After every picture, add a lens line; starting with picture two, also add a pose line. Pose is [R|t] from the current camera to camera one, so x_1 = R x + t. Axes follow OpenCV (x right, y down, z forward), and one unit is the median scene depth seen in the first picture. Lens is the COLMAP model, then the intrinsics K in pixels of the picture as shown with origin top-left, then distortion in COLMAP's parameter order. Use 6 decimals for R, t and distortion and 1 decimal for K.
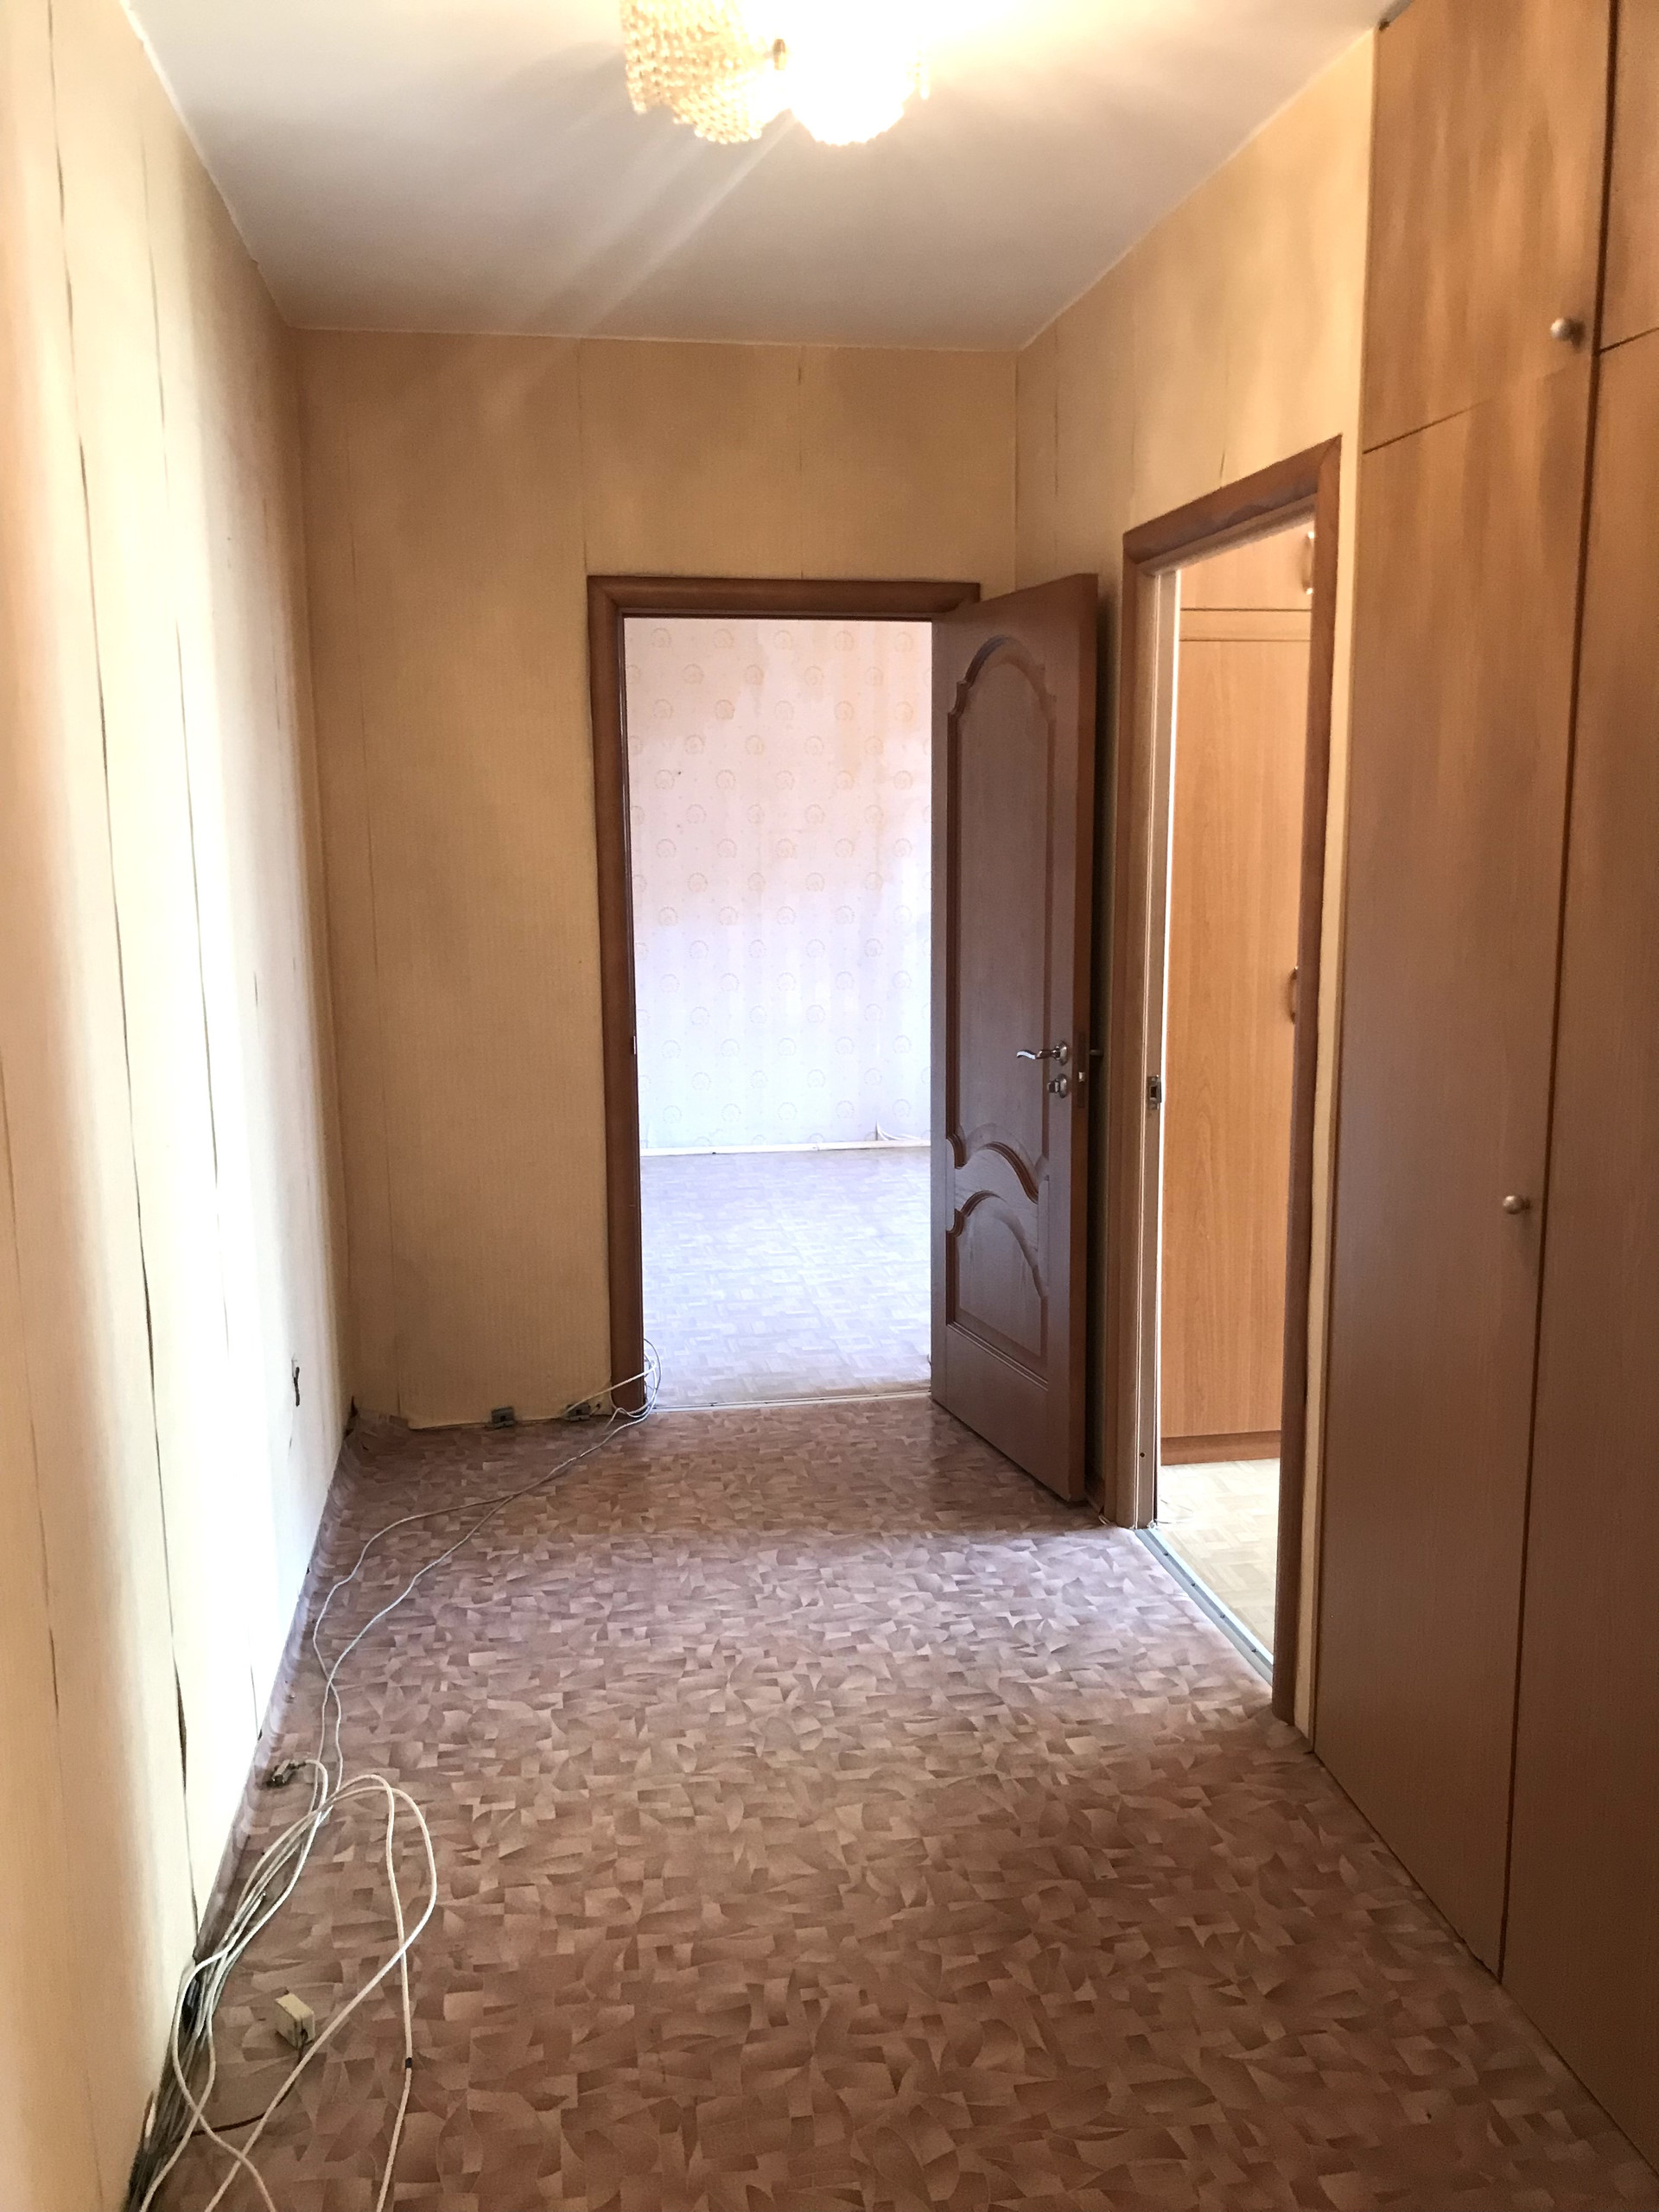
lens RADIAL K [[1810.0, 0, 839.8], [0, 1810.0, 1102.0], [0, 0, 1]] dist [0.051730, -0.070998]
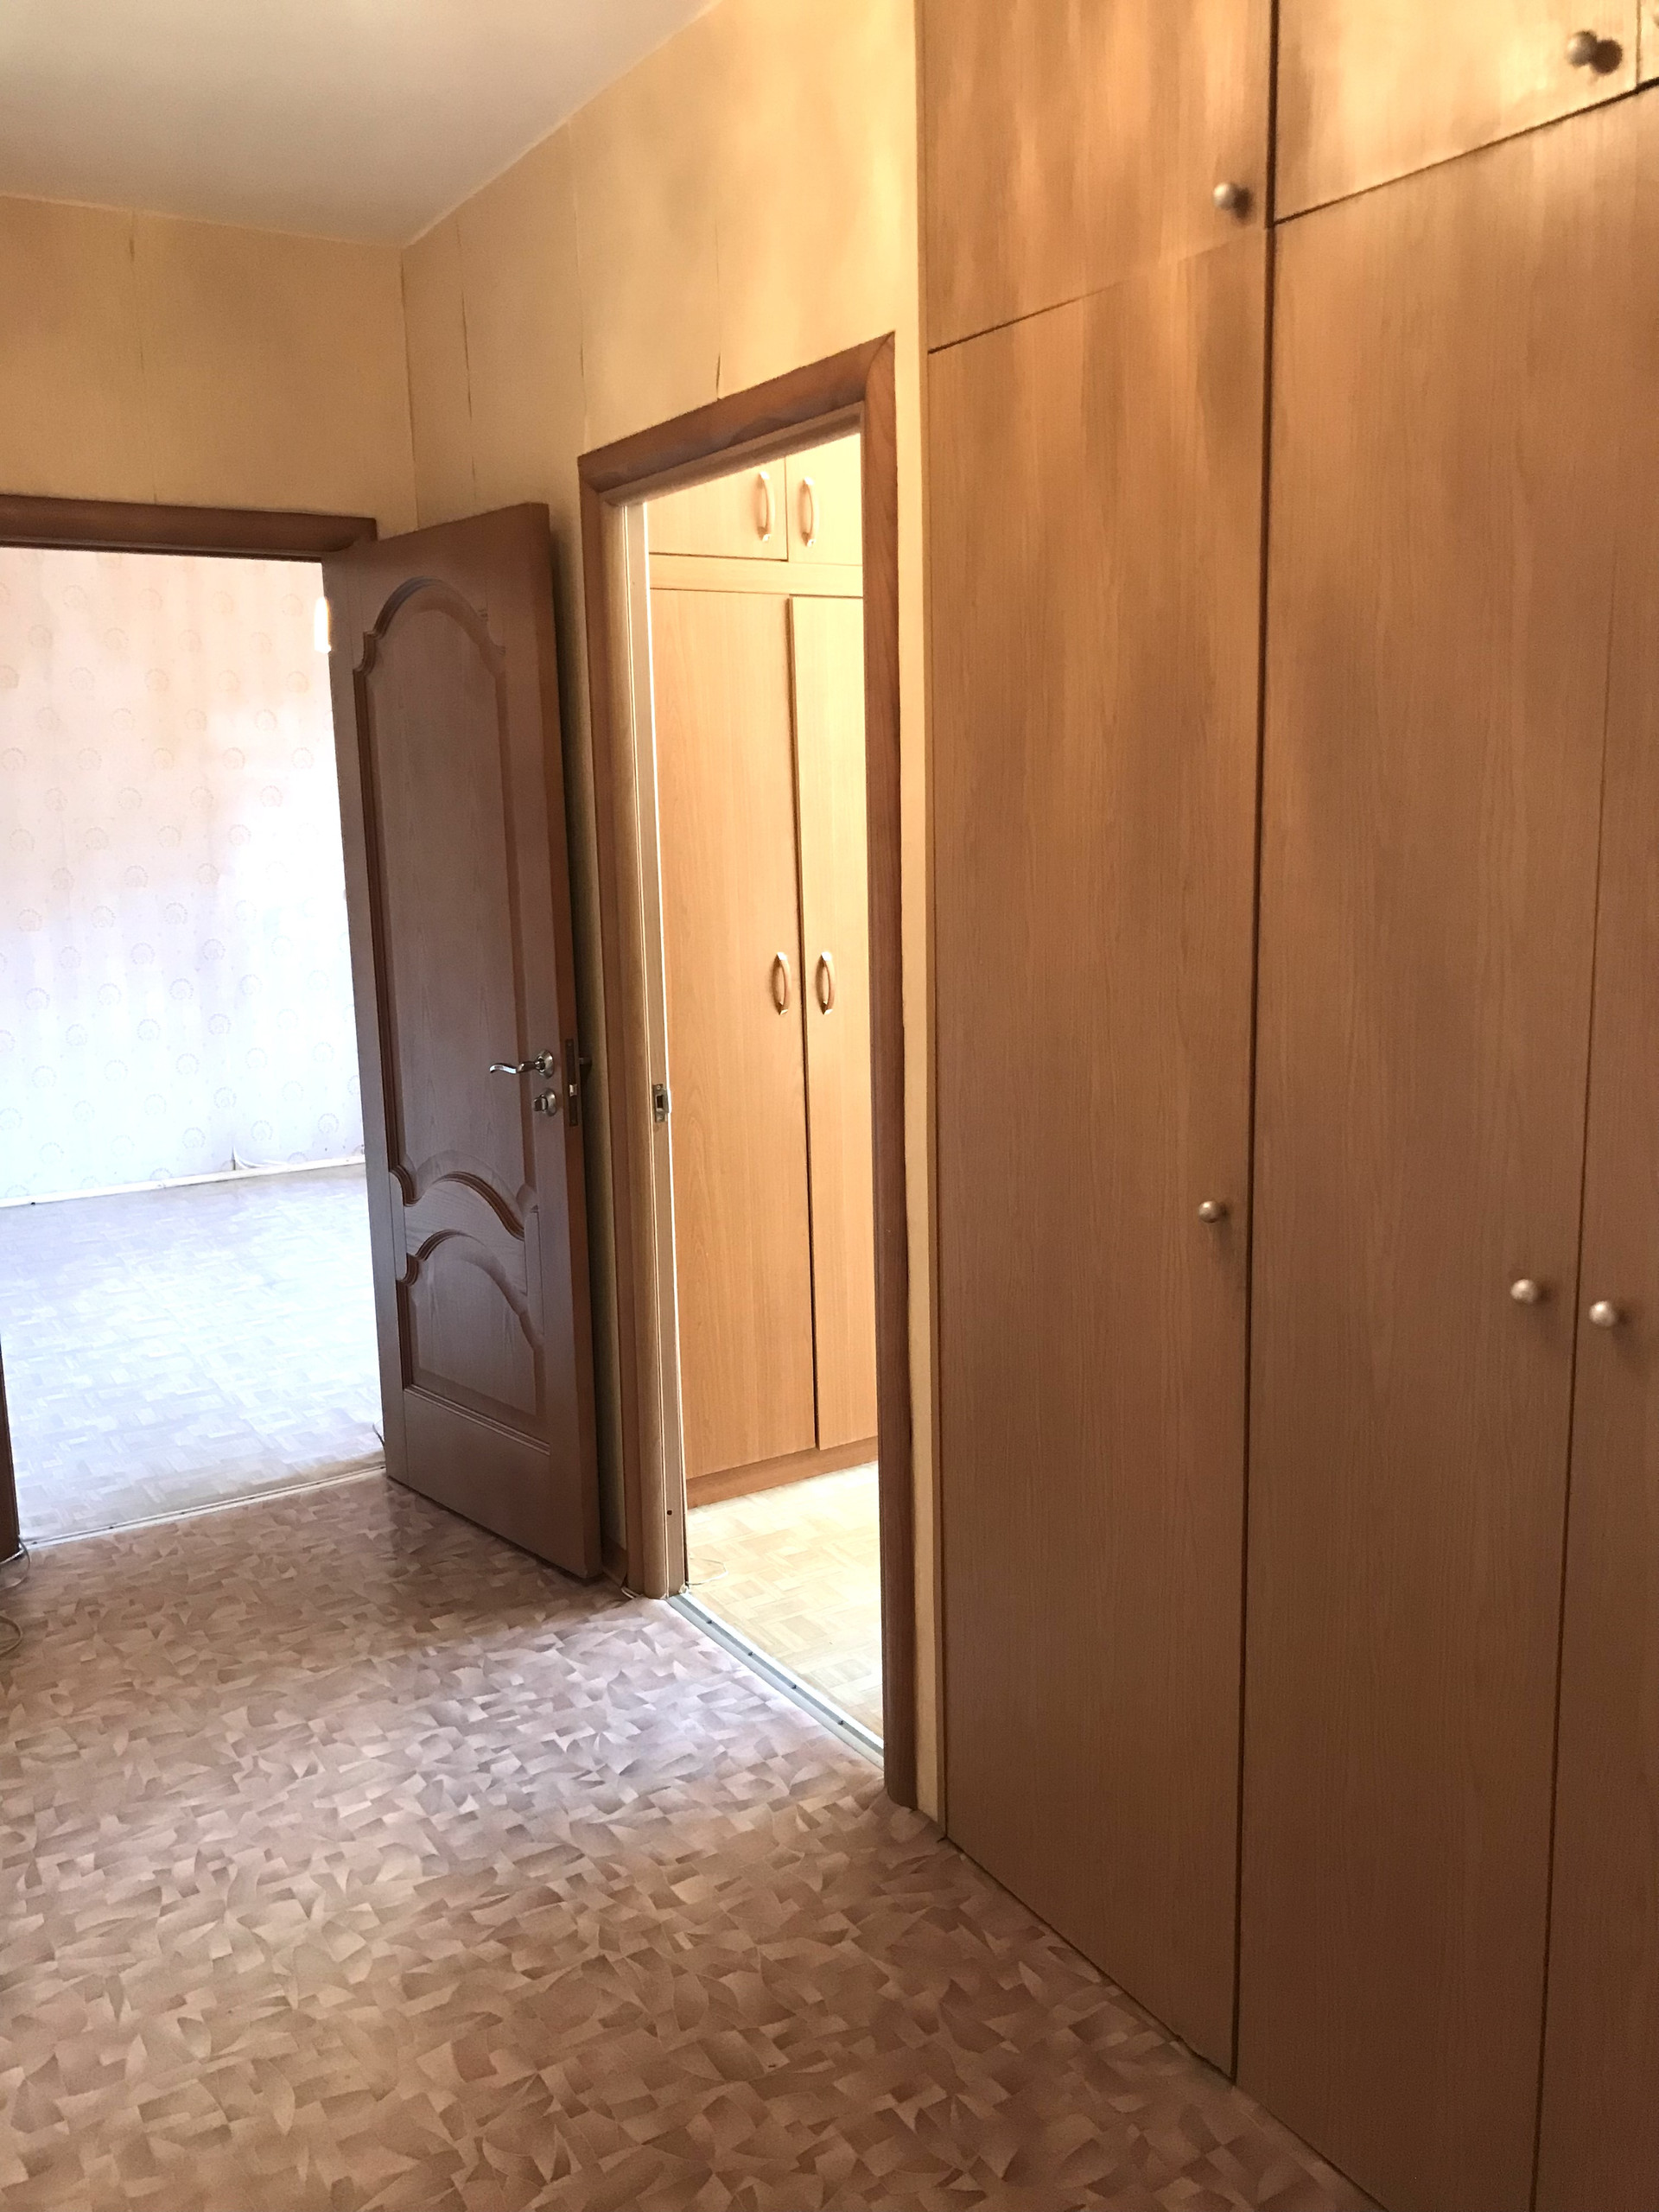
lens RADIAL K [[1863.8, 0, 821.5], [0, 1863.8, 1079.2], [0, 0, 1]] dist [-0.001129, 0.068818]
pose [[0.932446, -0.081126, 0.352085, -0.068798], [0.083142, 0.996493, 0.009418, -0.017836], [-0.351614, 0.020492, 0.935921, 0.136967]]
